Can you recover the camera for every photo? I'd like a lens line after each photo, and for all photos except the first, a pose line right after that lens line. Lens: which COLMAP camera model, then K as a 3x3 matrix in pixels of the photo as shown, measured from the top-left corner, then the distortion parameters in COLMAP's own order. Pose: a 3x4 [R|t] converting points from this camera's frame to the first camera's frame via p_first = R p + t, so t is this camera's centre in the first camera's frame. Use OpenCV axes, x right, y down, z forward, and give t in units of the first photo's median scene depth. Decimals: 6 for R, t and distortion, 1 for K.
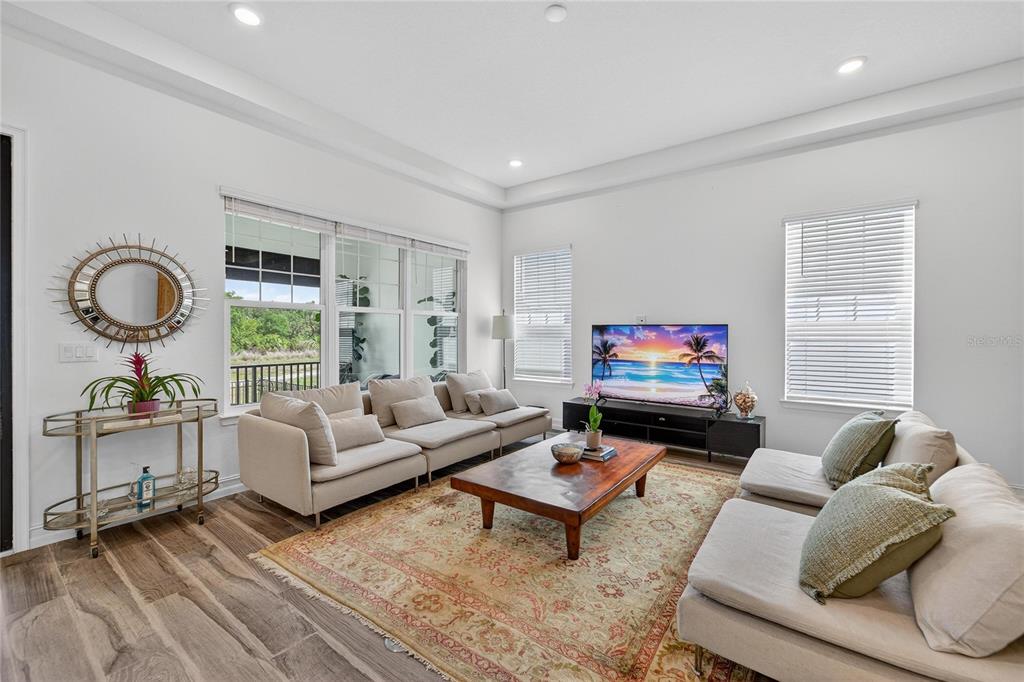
lens RADIAL K [[420.0, 0, 500.4], [0, 420.0, 325.6], [0, 0, 1]] dist [-0.007754, 0.003131]
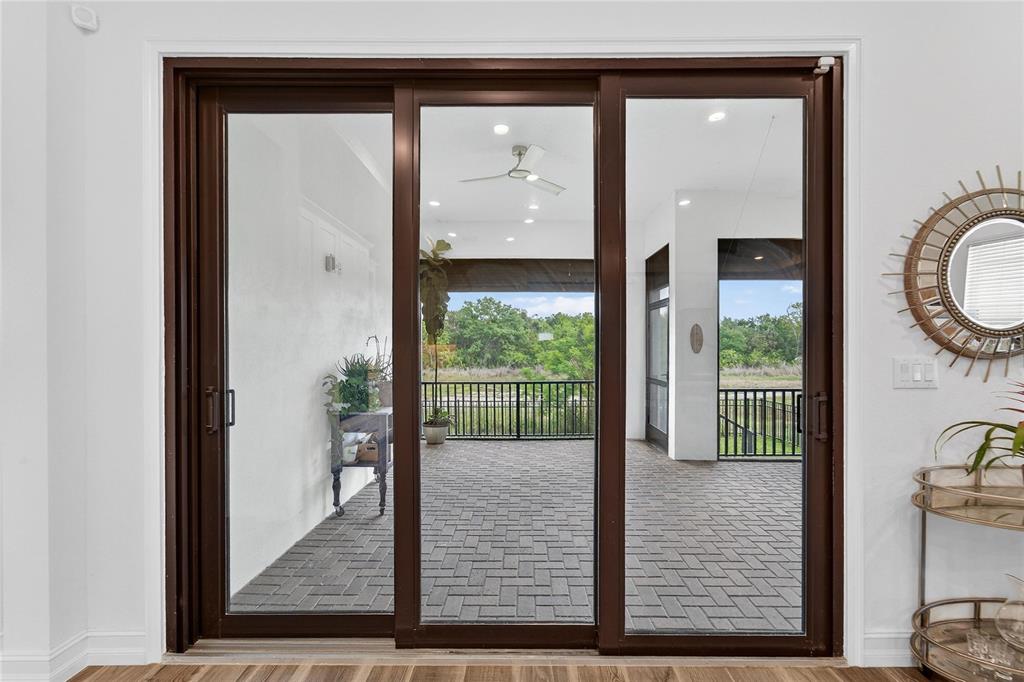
lens RADIAL K [[420.0, 0, 517.0], [0, 420.0, 346.9], [0, 0, 1]] dist [-0.007754, 0.003131]
pose [[0.605671, 0.003589, -0.795707, -0.232315], [0.006952, 0.999928, 0.009801, 0.003773], [0.795685, -0.011468, 0.605602, 0.040622]]
